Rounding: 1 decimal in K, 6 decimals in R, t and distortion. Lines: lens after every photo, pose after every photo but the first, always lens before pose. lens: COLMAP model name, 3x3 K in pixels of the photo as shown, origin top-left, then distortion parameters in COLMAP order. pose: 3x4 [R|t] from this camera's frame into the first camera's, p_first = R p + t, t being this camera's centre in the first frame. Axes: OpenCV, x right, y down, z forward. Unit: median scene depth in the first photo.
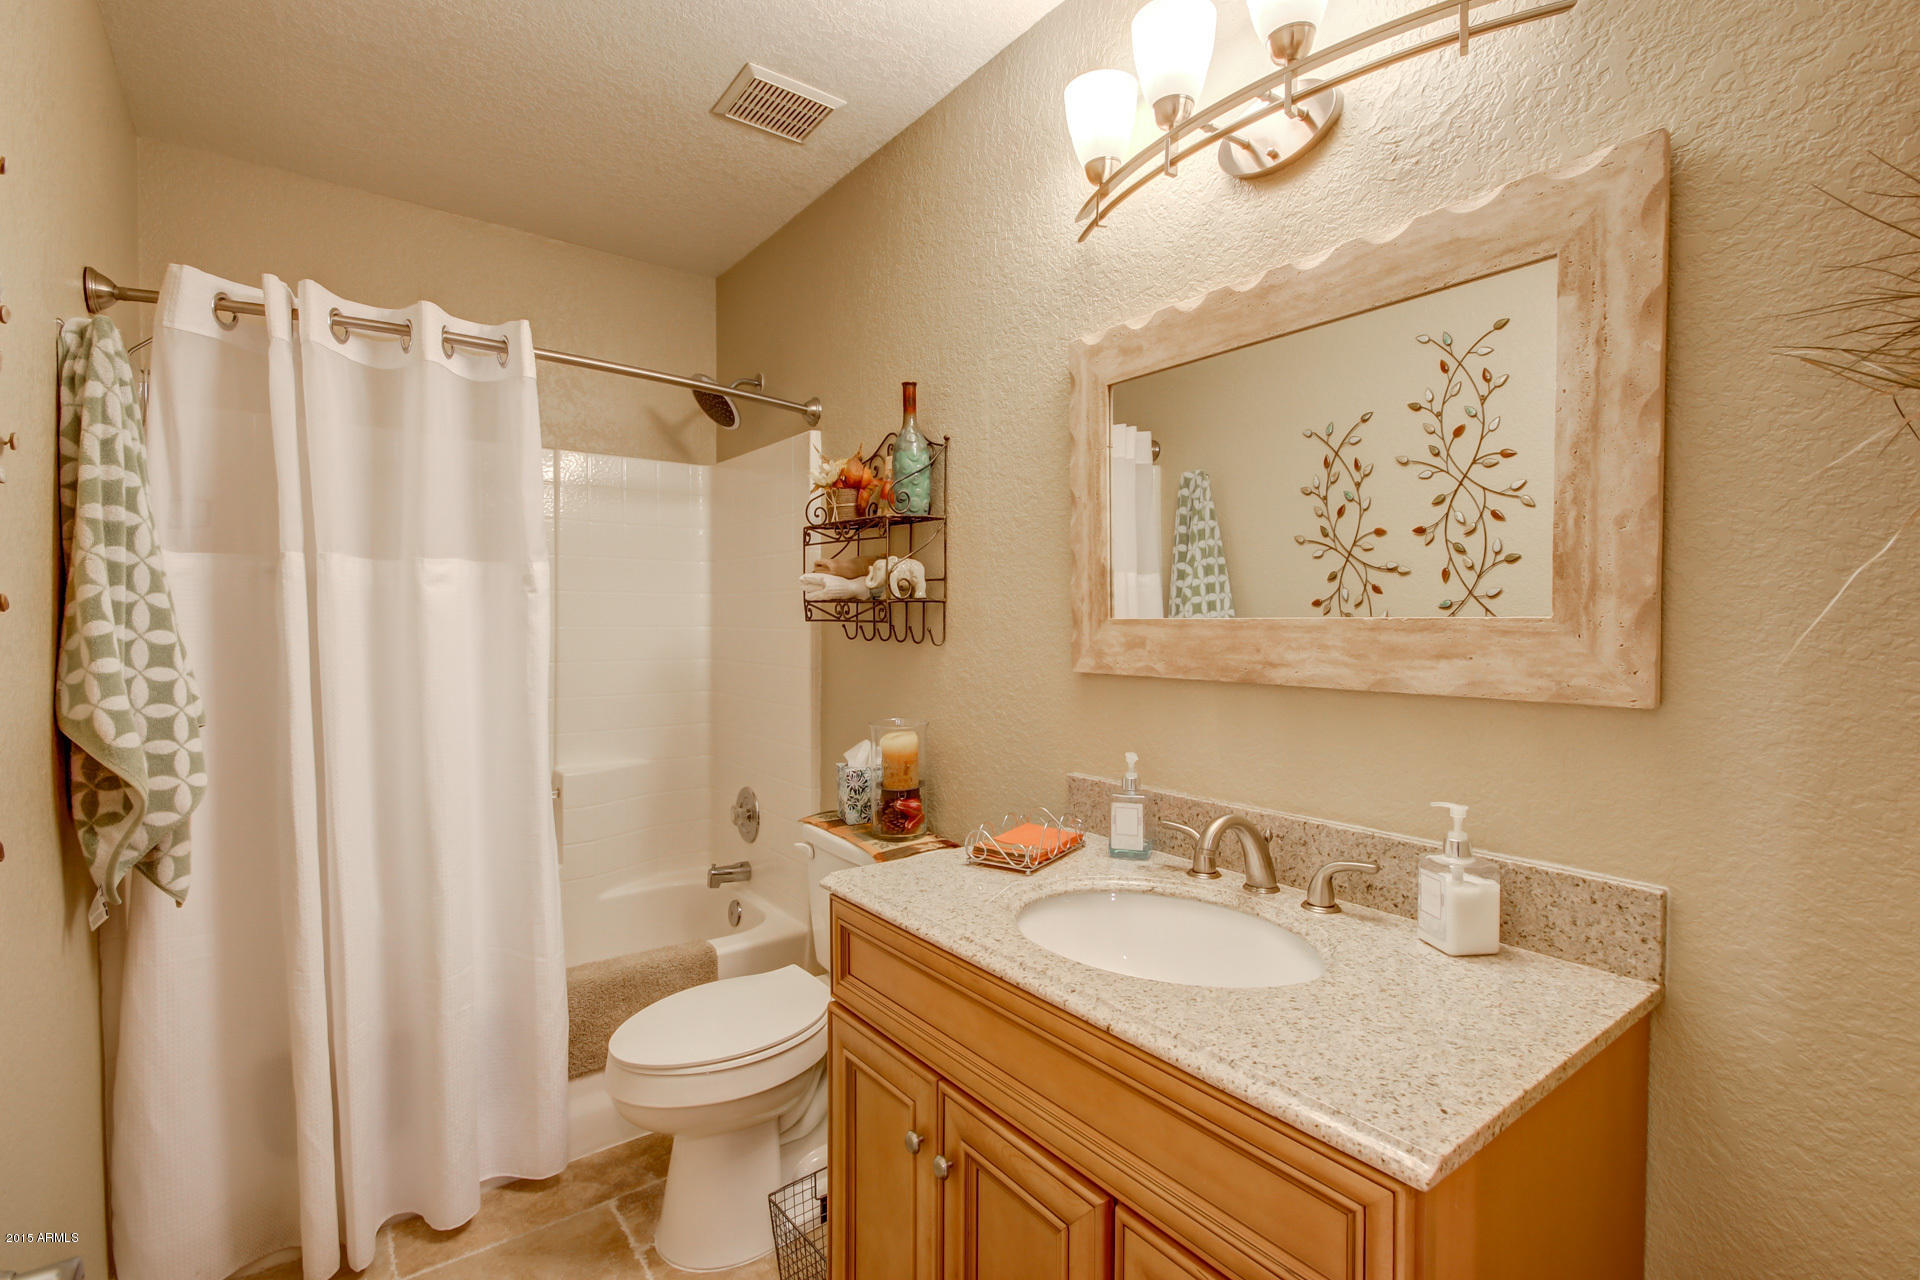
lens RADIAL K [[879.9, 0, 968.9], [0, 879.9, 641.6], [0, 0, 1]] dist [0.009470, -0.000567]
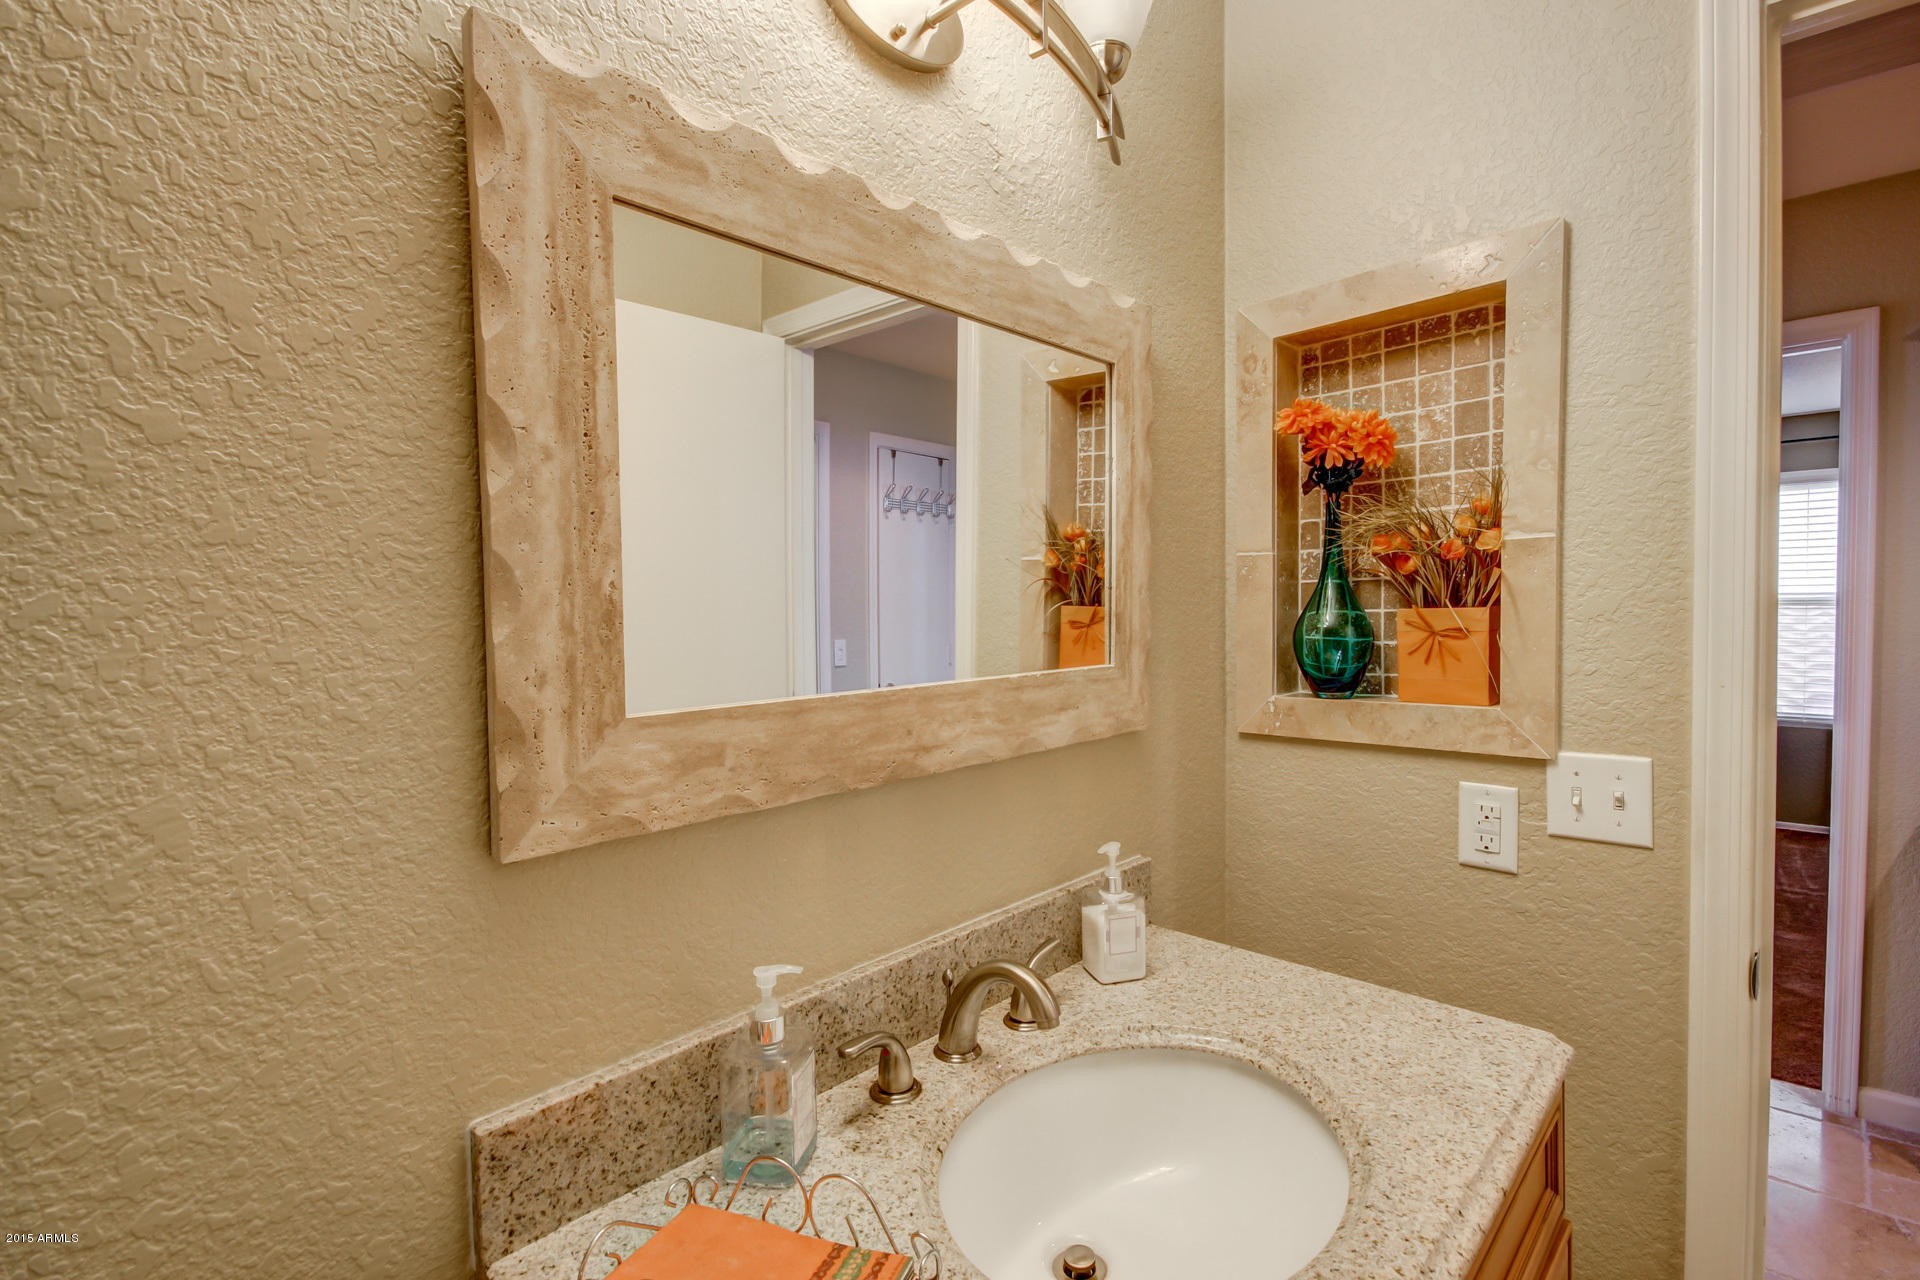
lens RADIAL K [[879.9, 0, 968.9], [0, 879.9, 641.6], [0, 0, 1]] dist [0.009470, -0.000567]
pose [[-0.159124, -0.038996, 0.986488, -0.365186], [0.038210, 0.998228, 0.045623, -0.091067], [-0.986519, 0.044954, -0.157352, 1.030159]]
